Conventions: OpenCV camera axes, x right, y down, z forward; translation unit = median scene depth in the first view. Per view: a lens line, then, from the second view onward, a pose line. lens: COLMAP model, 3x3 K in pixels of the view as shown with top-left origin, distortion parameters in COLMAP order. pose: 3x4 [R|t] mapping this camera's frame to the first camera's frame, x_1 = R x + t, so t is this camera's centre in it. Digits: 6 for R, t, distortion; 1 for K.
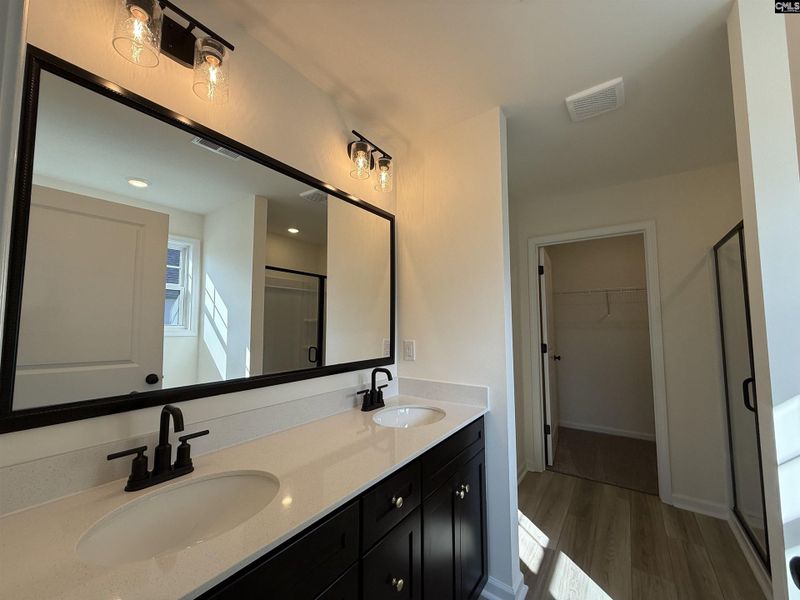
lens RADIAL K [[318.3, 0, 398.1], [0, 318.3, 299.9], [0, 0, 1]] dist [0.000653, -0.000122]
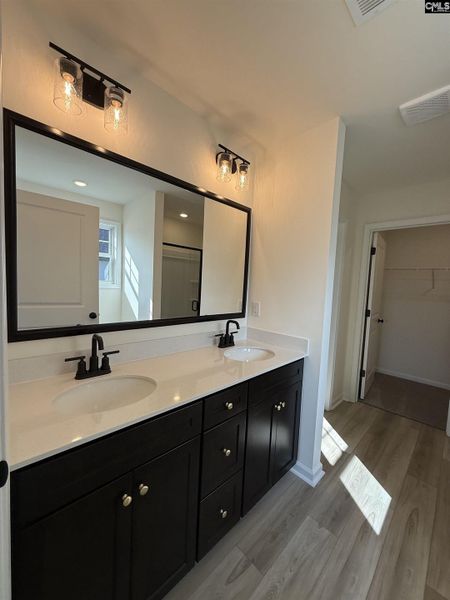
lens RADIAL K [[238.7, 0, 224.1], [0, 238.7, 299.8], [0, 0, 1]] dist [0.000653, -0.000122]
pose [[0.984576, 0.061929, -0.163633, 0.080011], [-0.038250, 0.988826, 0.144086, -0.033305], [0.170728, -0.135604, 0.975942, -0.055093]]
